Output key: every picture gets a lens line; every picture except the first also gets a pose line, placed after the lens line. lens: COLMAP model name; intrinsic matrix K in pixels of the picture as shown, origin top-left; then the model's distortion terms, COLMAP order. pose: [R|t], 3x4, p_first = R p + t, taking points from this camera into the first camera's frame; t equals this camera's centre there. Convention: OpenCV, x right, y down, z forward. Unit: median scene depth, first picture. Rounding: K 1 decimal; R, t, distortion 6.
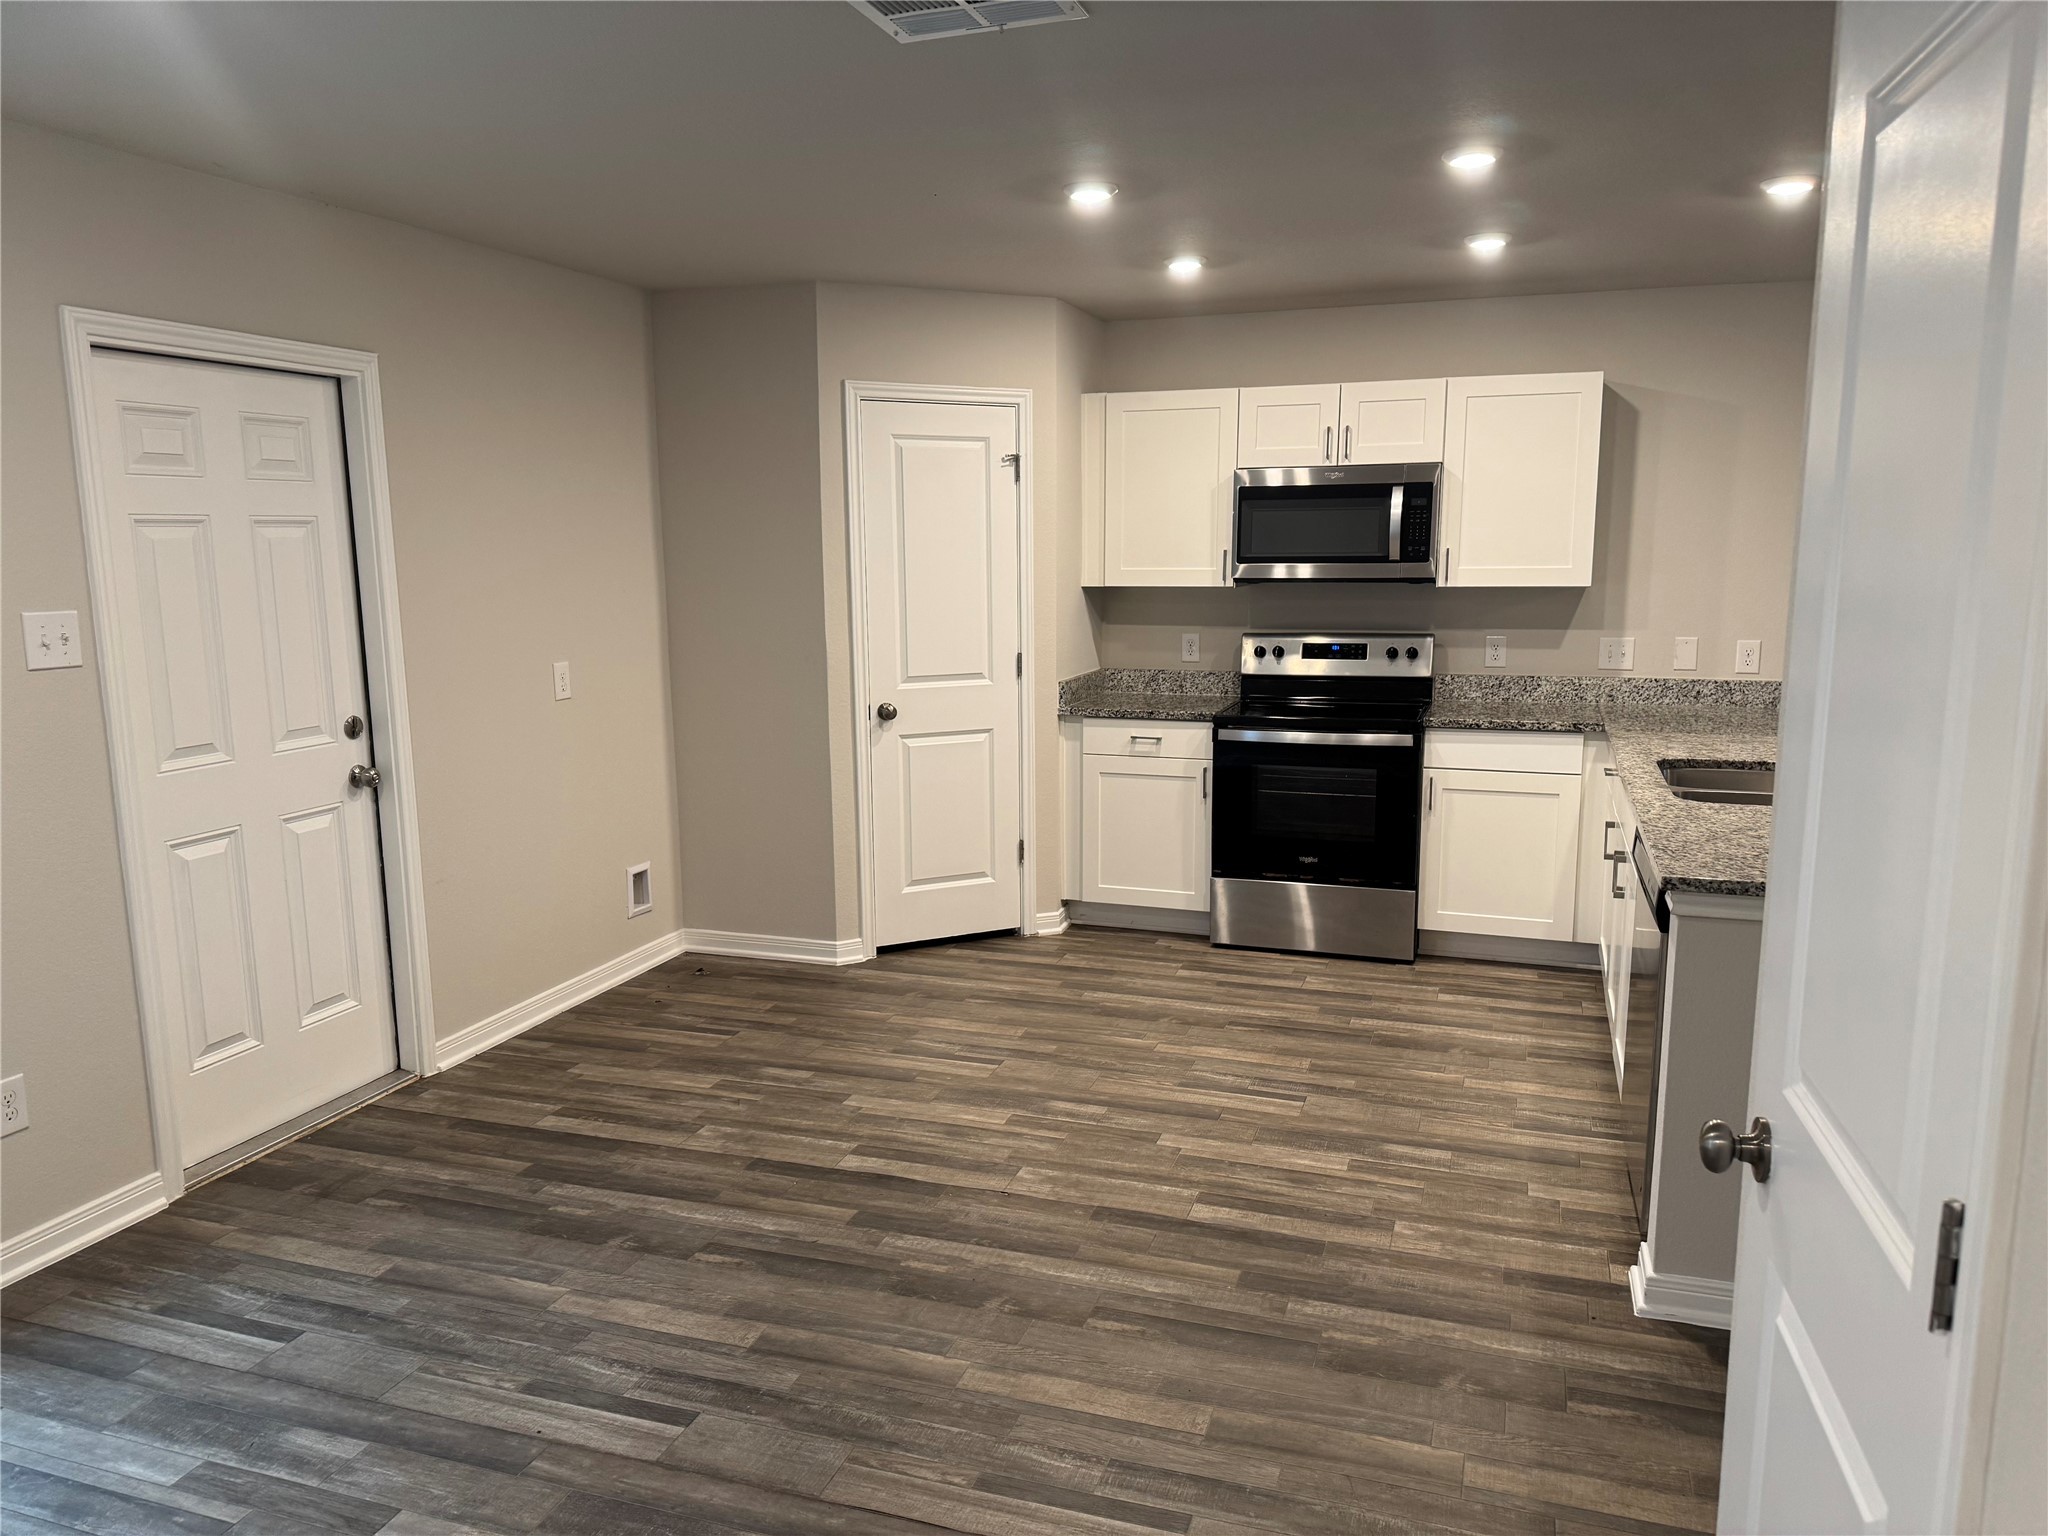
lens RADIAL K [[1370.8, 0, 977.8], [0, 1370.8, 767.2], [0, 0, 1]] dist [0.141341, -0.101664]
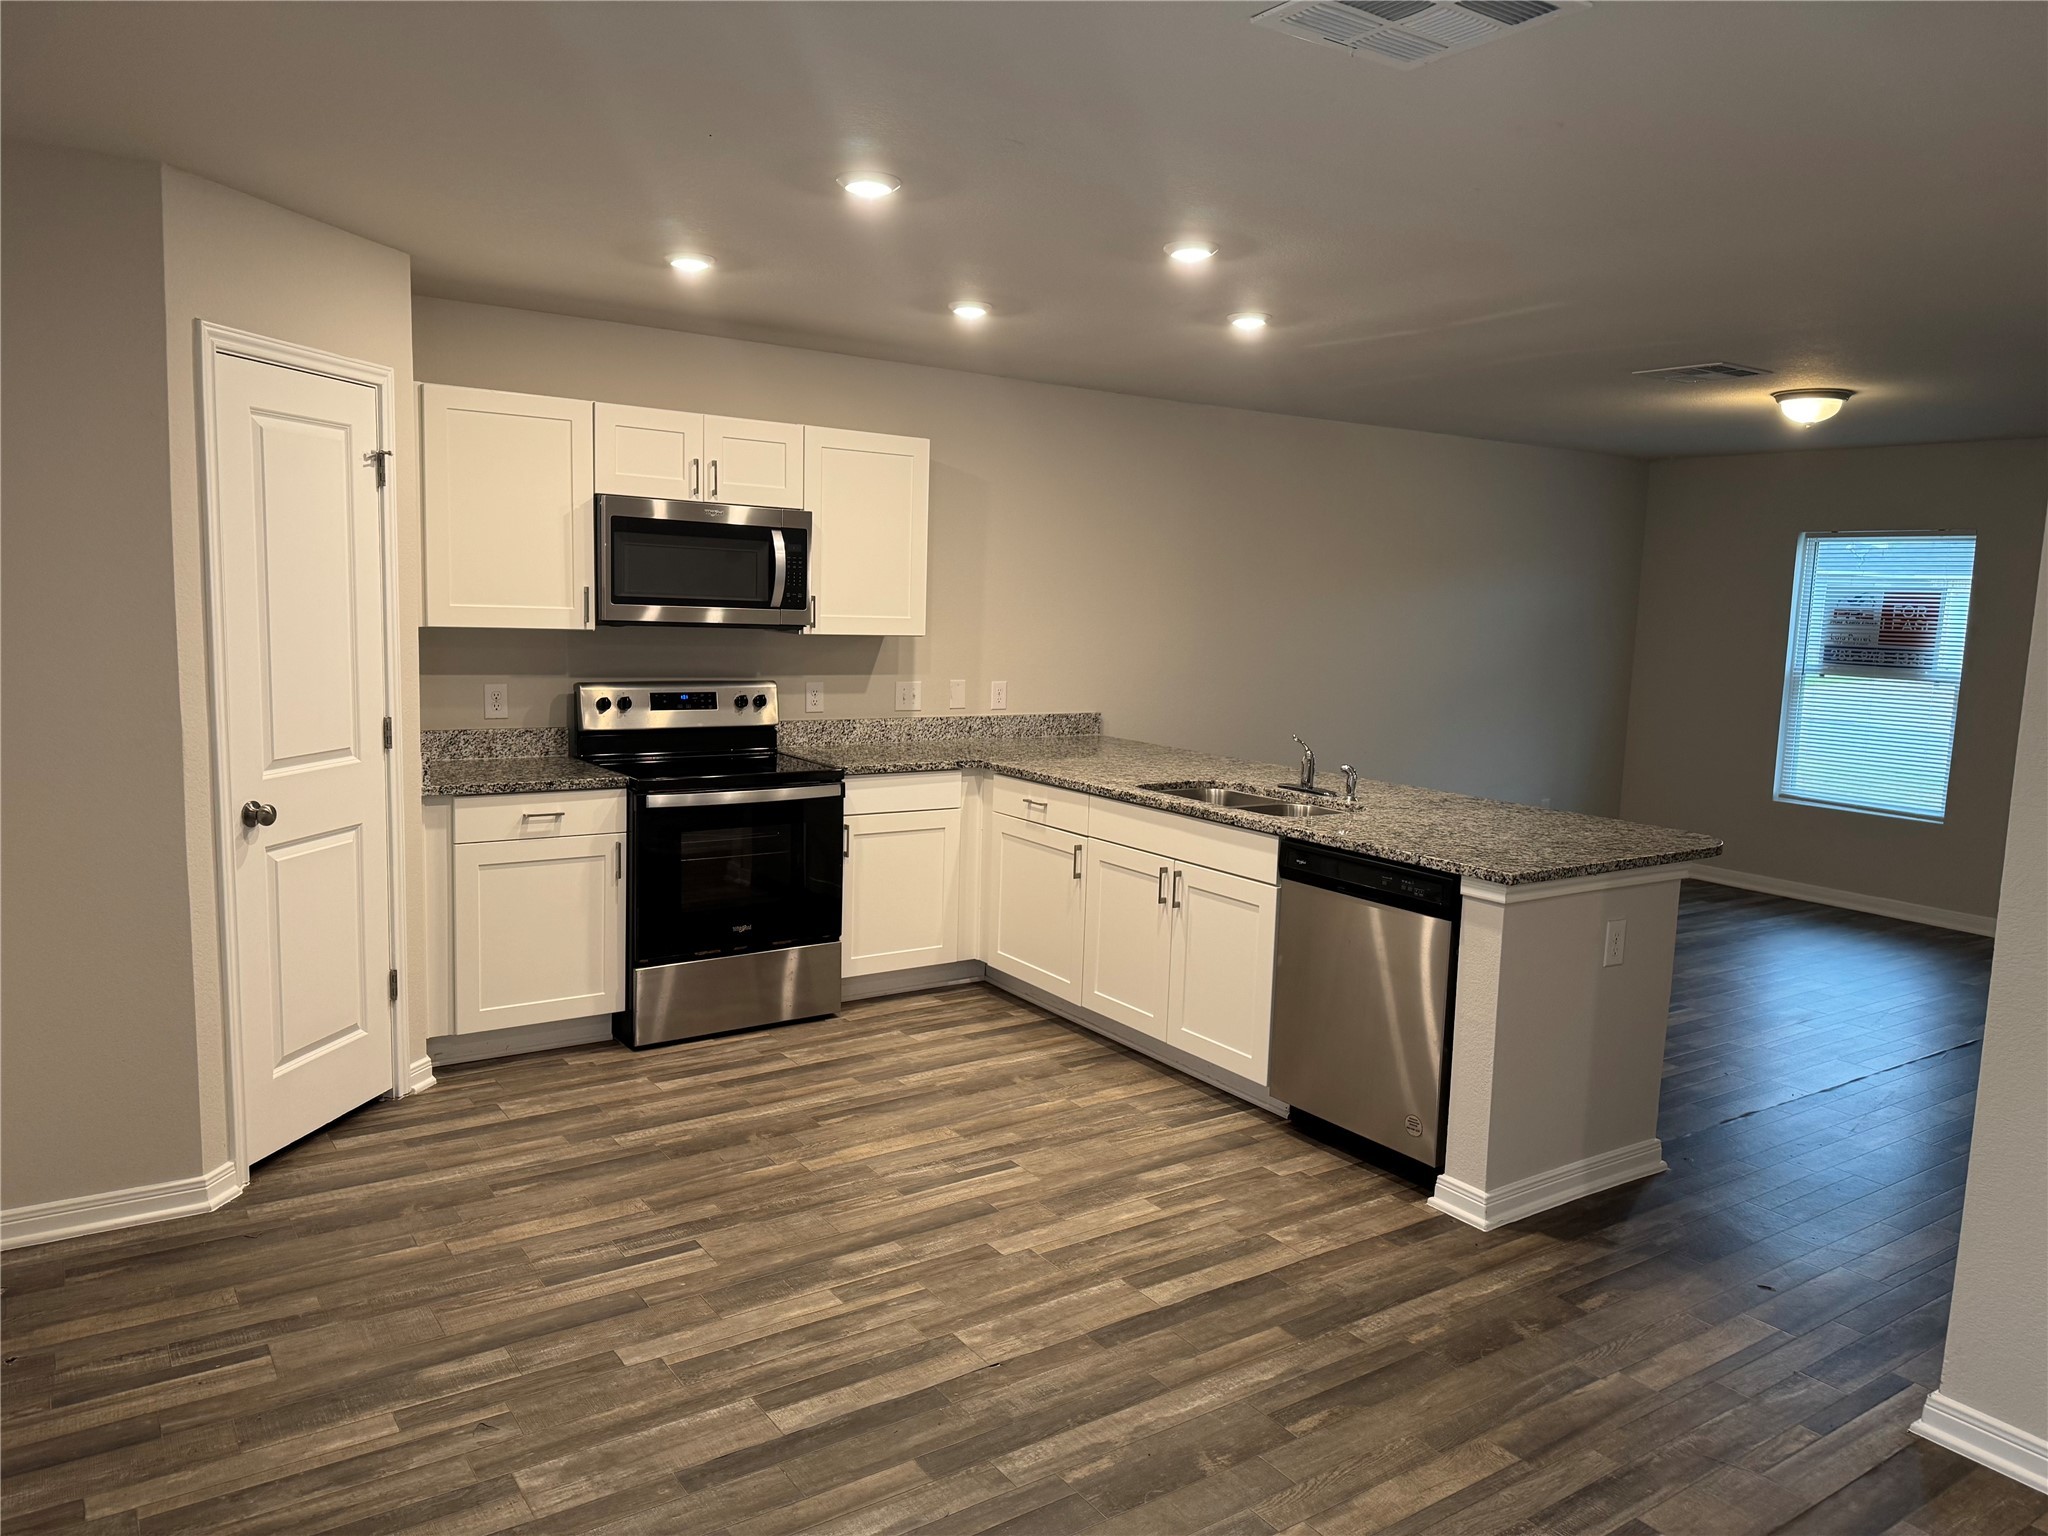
lens RADIAL K [[1419.0, 0, 1024.0], [0, 1419.0, 768.0], [0, 0, 1]] dist [0.151804, -0.248270]
pose [[0.611189, -0.075027, 0.787921, -0.376018], [0.093916, 0.995339, 0.021927, -0.041379], [-0.785893, 0.060597, 0.615386, 0.255317]]
